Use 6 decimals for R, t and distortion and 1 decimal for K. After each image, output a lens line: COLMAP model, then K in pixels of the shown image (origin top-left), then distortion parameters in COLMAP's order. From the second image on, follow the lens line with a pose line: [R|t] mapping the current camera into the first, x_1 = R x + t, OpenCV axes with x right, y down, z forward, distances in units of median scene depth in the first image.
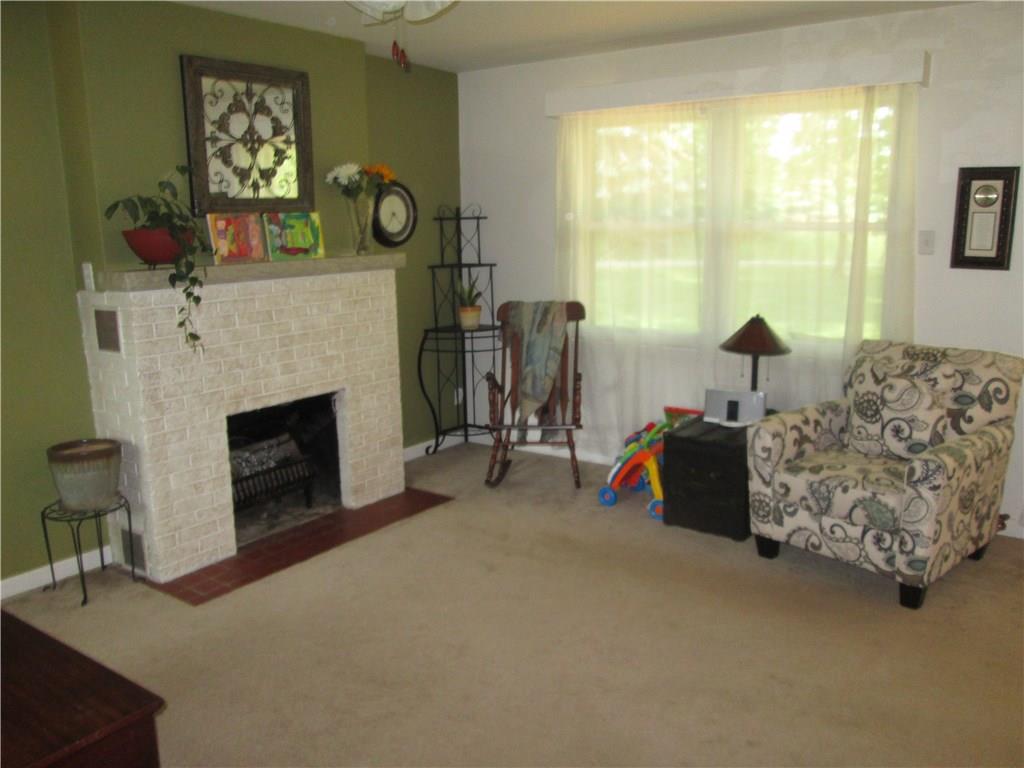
lens RADIAL K [[858.1, 0, 512.0], [0, 858.1, 384.0], [0, 0, 1]] dist [-0.044686, 0.007893]
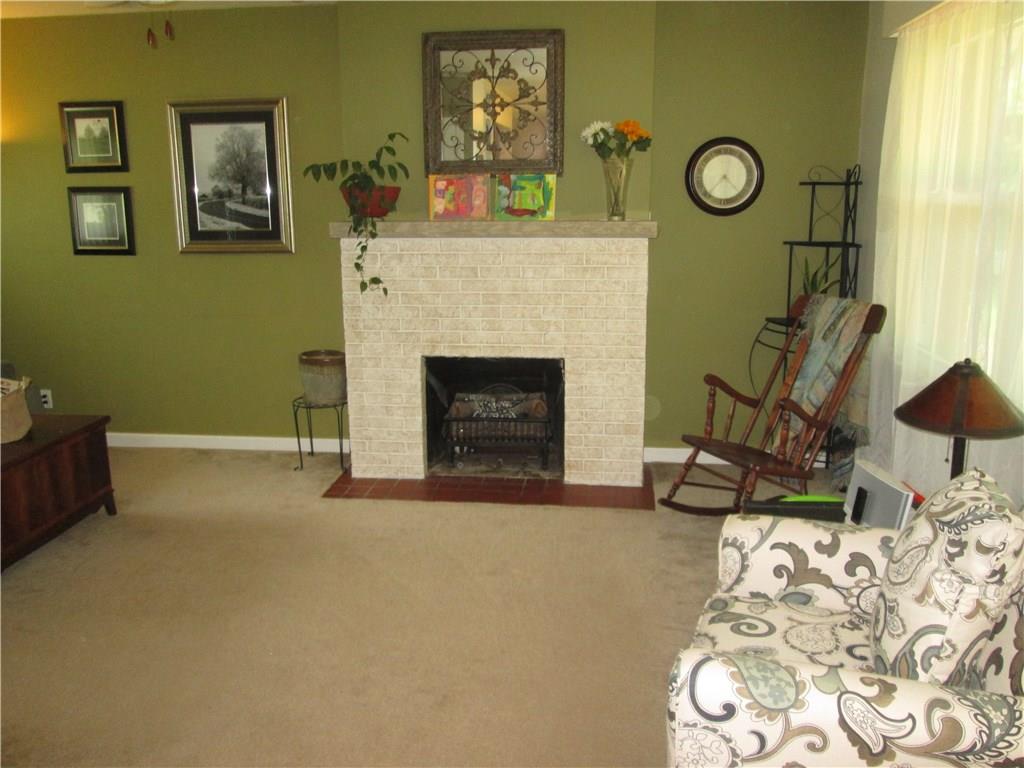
lens RADIAL K [[858.1, 0, 512.0], [0, 858.1, 384.0], [0, 0, 1]] dist [-0.044686, 0.007893]
pose [[0.492965, 0.204960, -0.845563, 0.667783], [-0.170288, 0.975789, 0.137248, -0.098985], [0.853222, 0.076330, 0.515932, 0.505142]]
